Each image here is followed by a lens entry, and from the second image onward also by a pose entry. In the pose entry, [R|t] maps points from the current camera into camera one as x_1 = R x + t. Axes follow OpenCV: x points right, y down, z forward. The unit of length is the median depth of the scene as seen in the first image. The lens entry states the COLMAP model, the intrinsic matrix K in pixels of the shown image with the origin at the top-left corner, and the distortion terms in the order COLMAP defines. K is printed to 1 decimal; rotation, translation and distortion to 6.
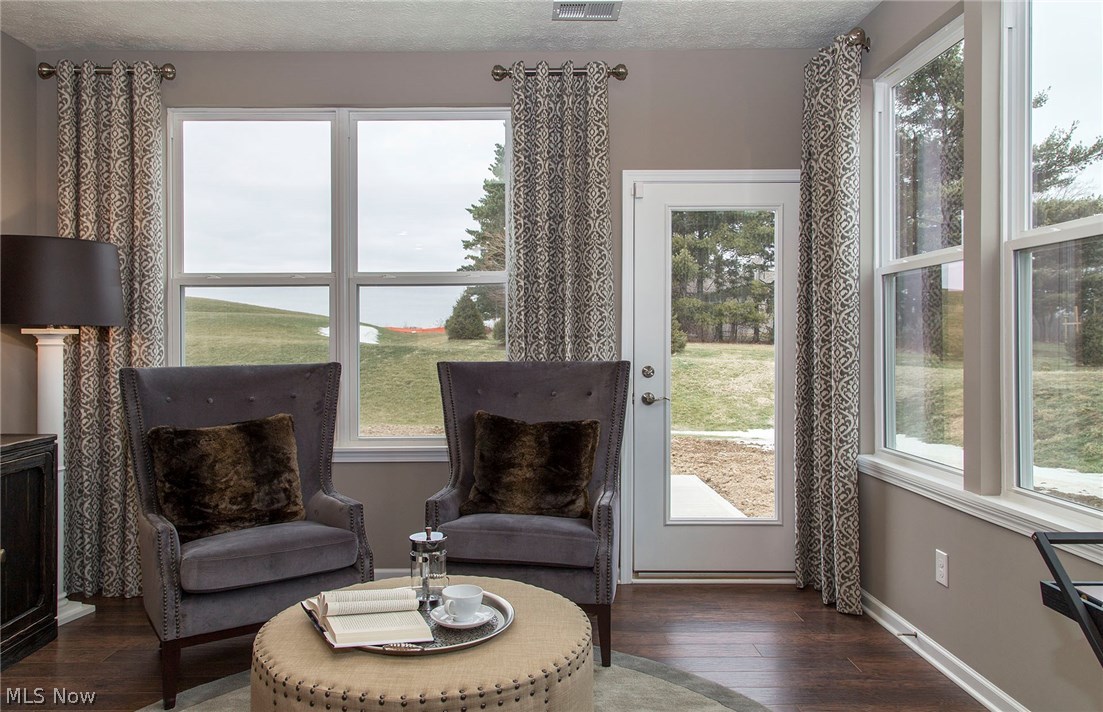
lens RADIAL K [[760.2, 0, 551.5], [0, 760.2, 356.0], [0, 0, 1]] dist [-0.027219, -0.002600]
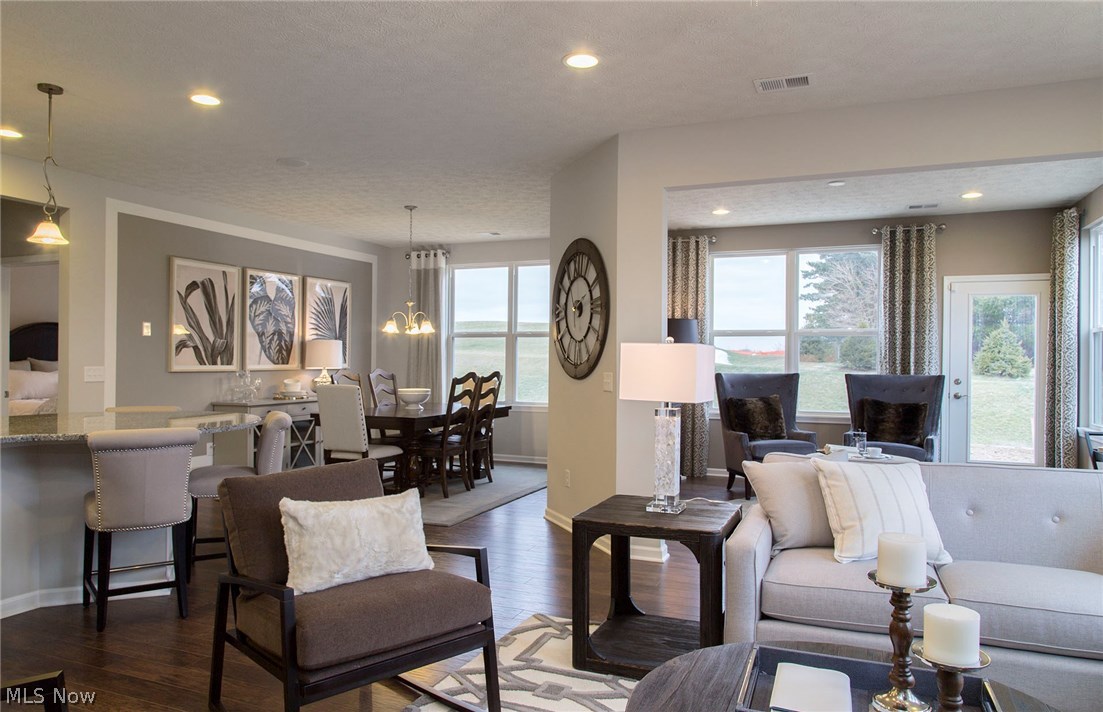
lens RADIAL K [[760.2, 0, 551.5], [0, 760.2, 356.0], [0, 0, 1]] dist [-0.027219, -0.002600]
pose [[0.914620, 0.010218, -0.404186, -0.044560], [-0.021503, 0.999495, -0.023391, 0.024595], [0.403743, 0.030085, 0.914378, -1.240074]]
